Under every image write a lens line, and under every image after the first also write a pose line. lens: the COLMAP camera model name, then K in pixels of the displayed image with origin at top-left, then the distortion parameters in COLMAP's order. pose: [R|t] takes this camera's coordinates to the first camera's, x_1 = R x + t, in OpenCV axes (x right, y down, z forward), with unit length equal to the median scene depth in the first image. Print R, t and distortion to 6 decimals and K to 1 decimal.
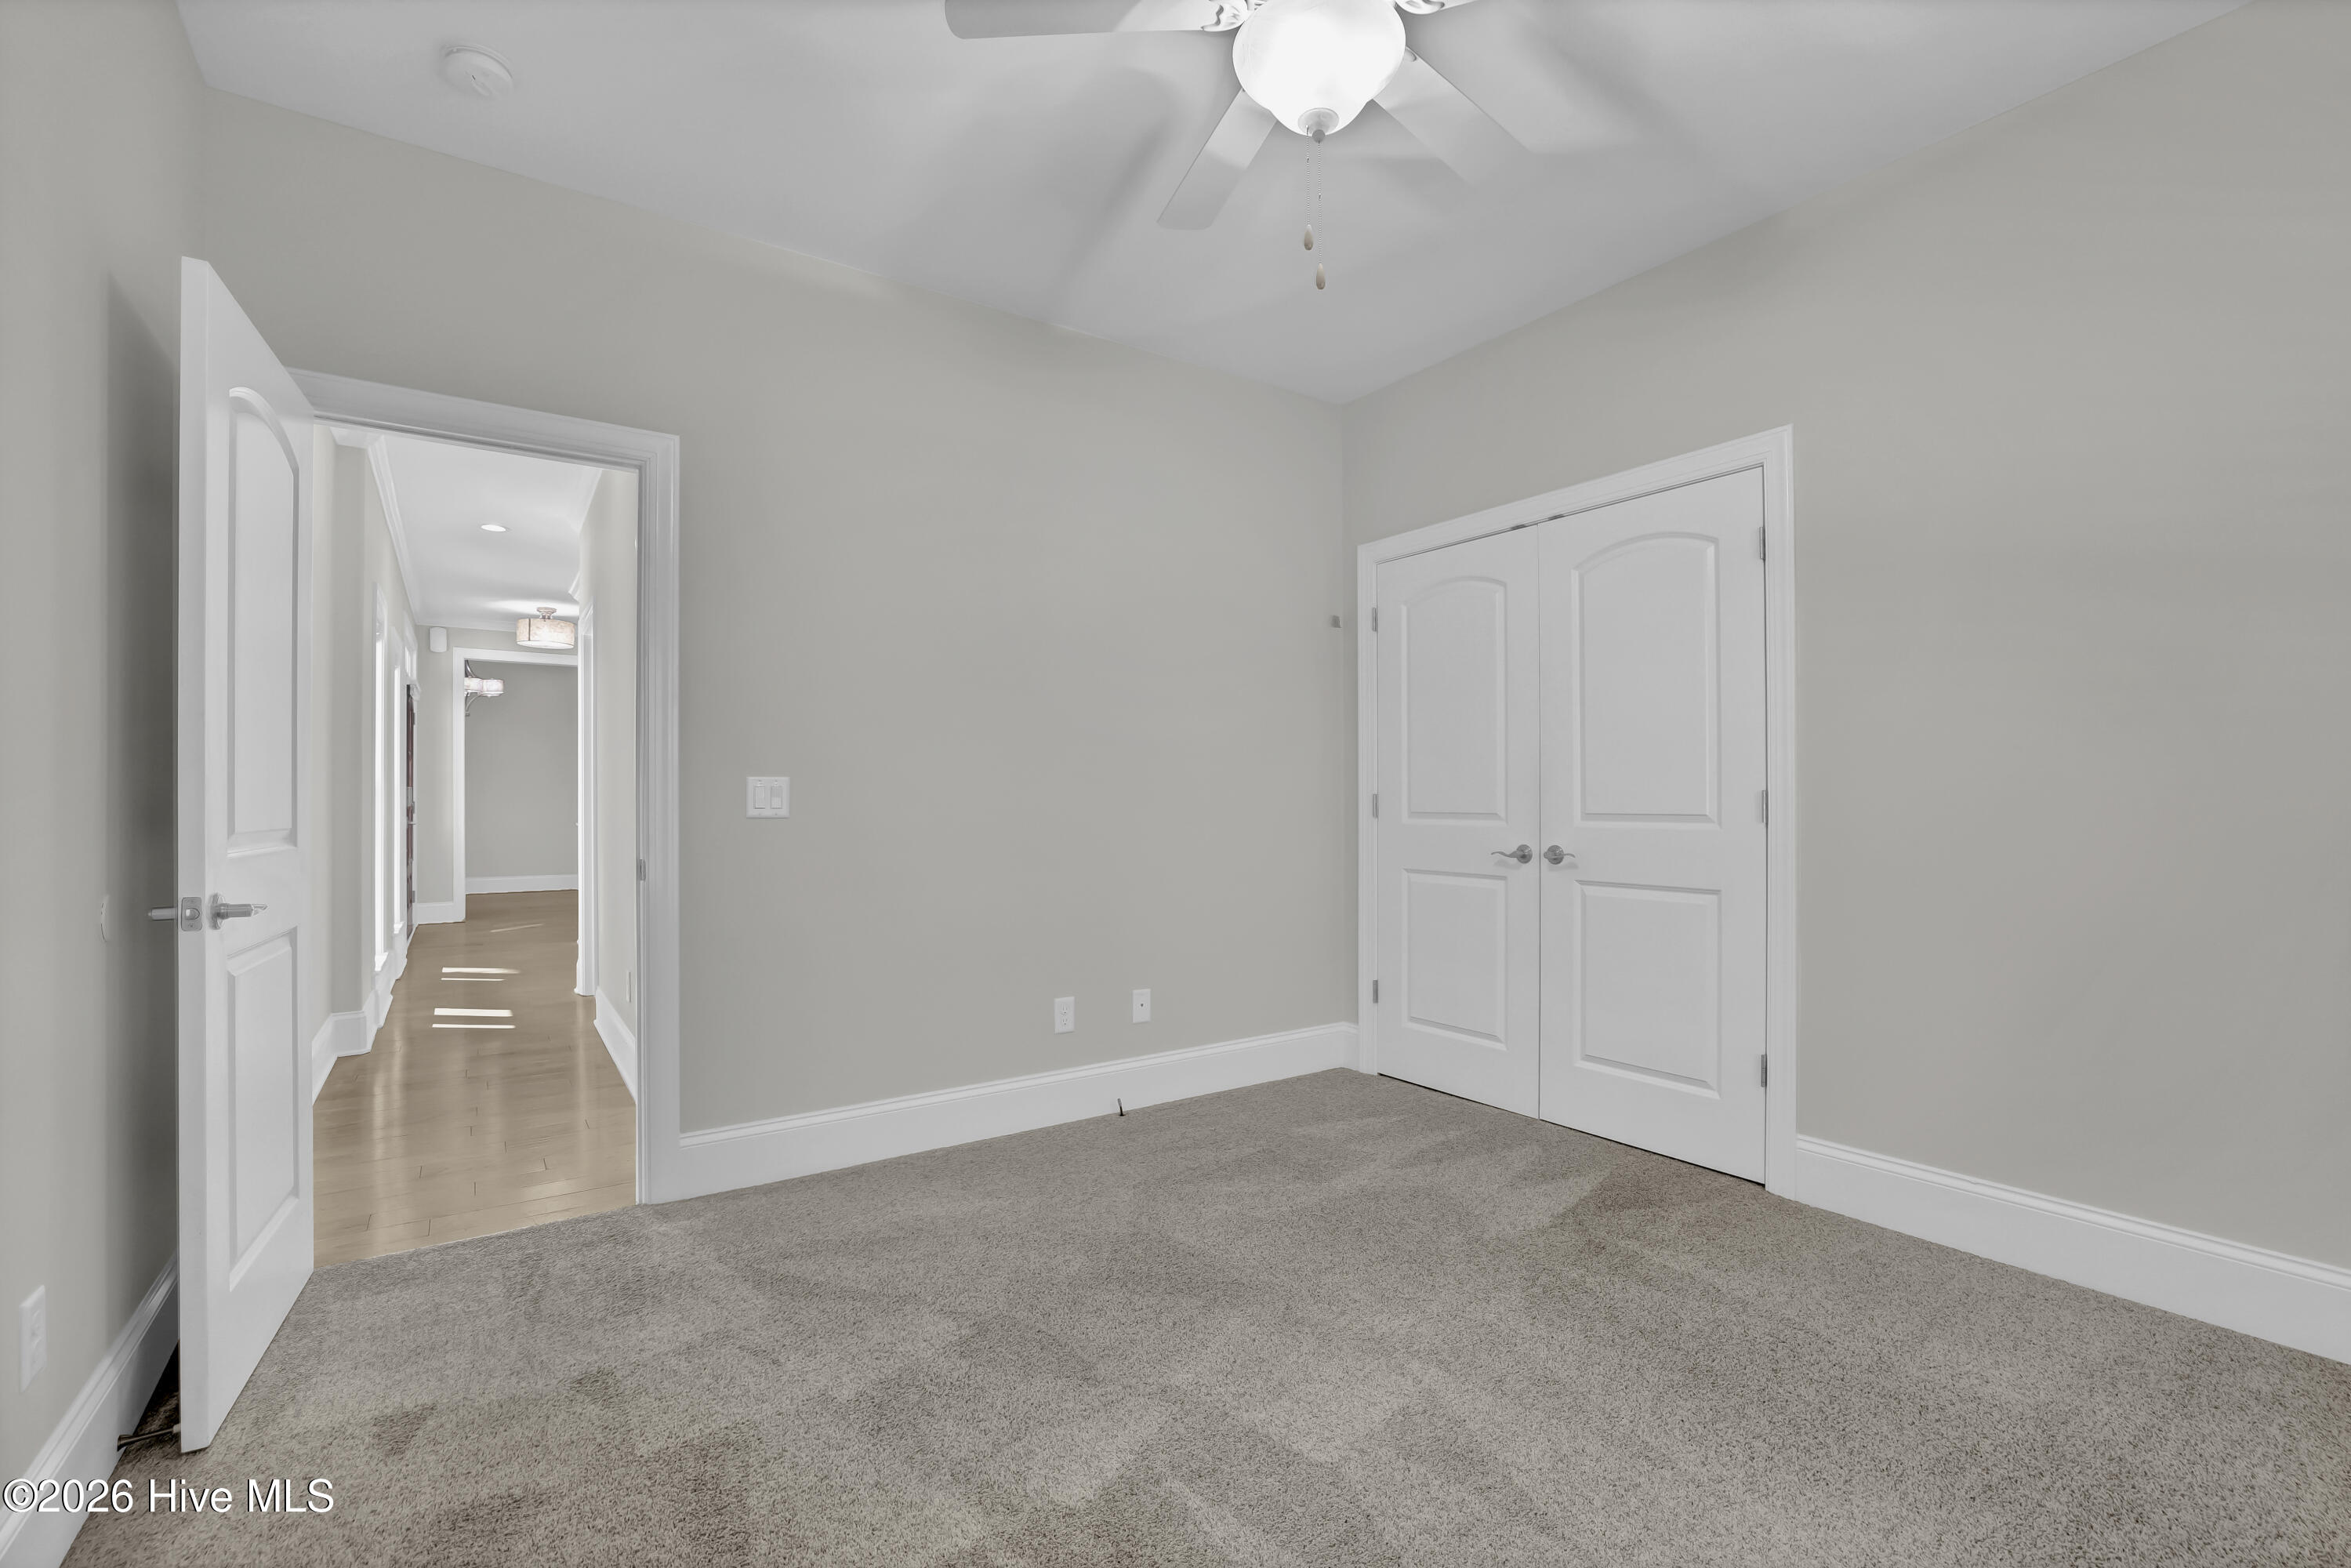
lens RADIAL K [[1036.1, 0, 1173.3], [0, 1036.1, 783.8], [0, 0, 1]] dist [-0.053261, 0.018424]
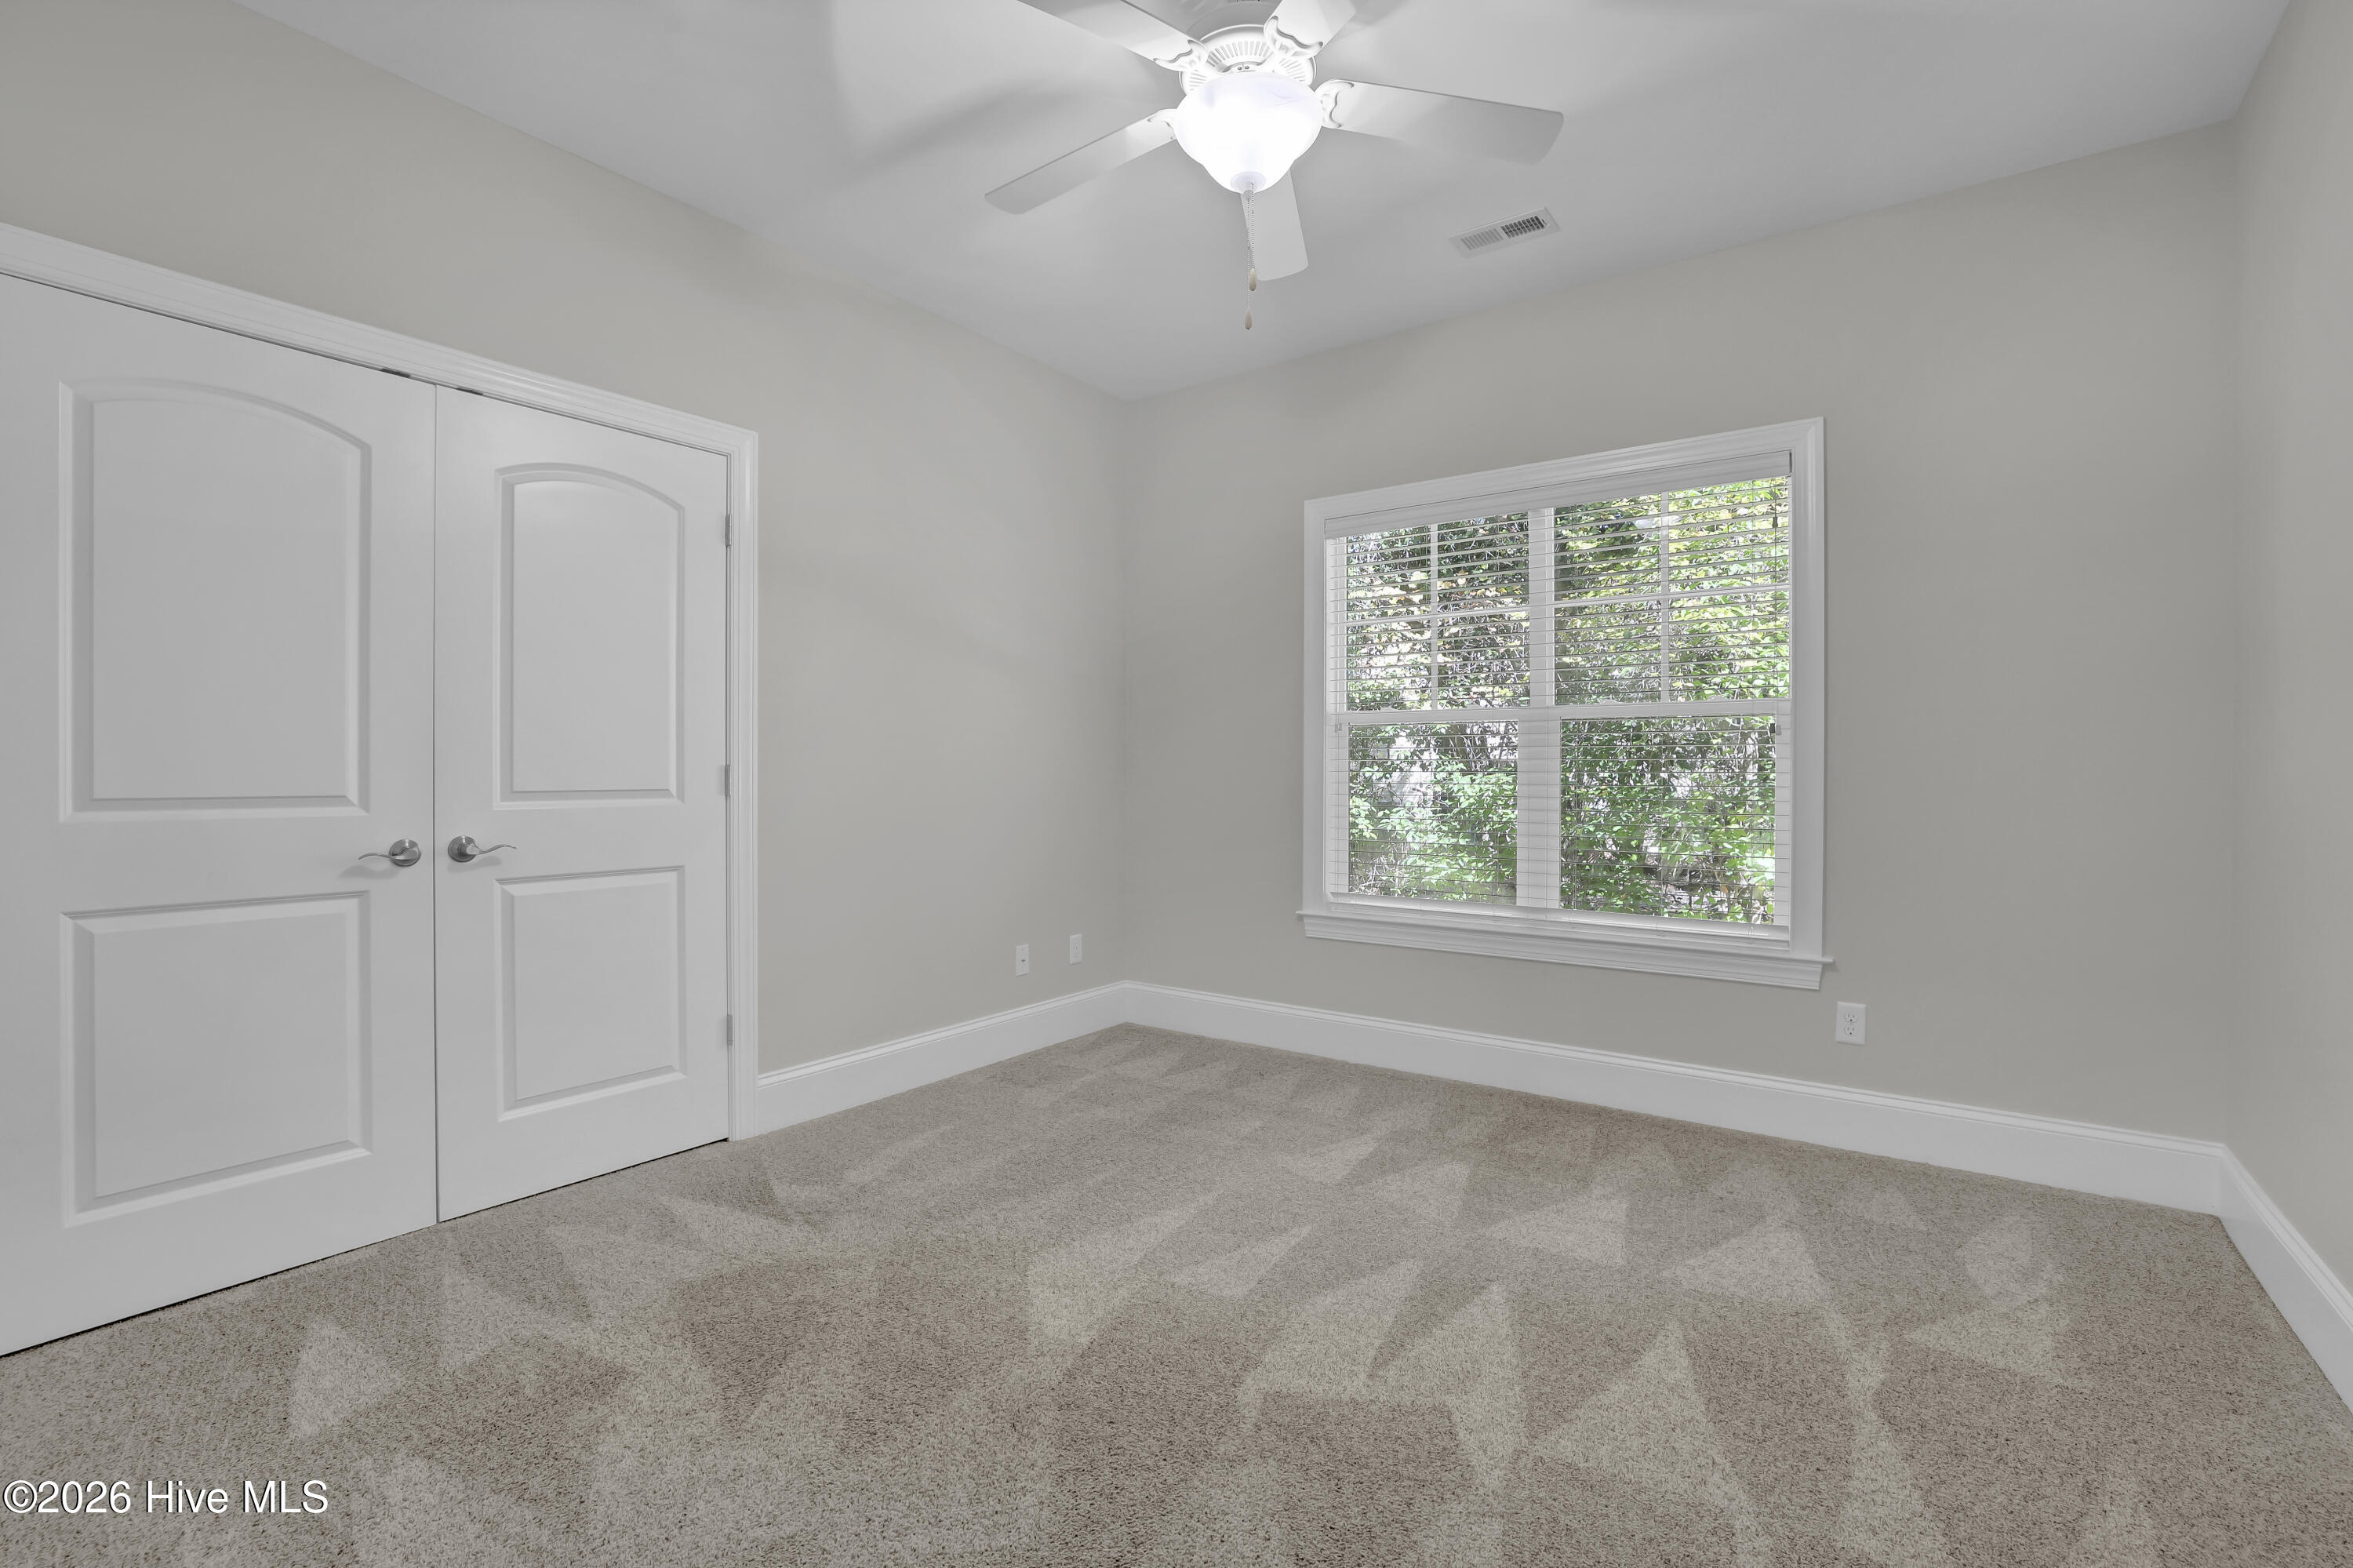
lens RADIAL K [[1037.0, 0, 1174.3], [0, 1037.0, 783.8], [0, 0, 1]] dist [-0.053261, 0.018424]
pose [[-0.338376, -0.006137, 0.940991, -0.510712], [-0.010521, 0.999941, 0.002739, 0.015630], [-0.940952, -0.008974, -0.338421, 0.818272]]
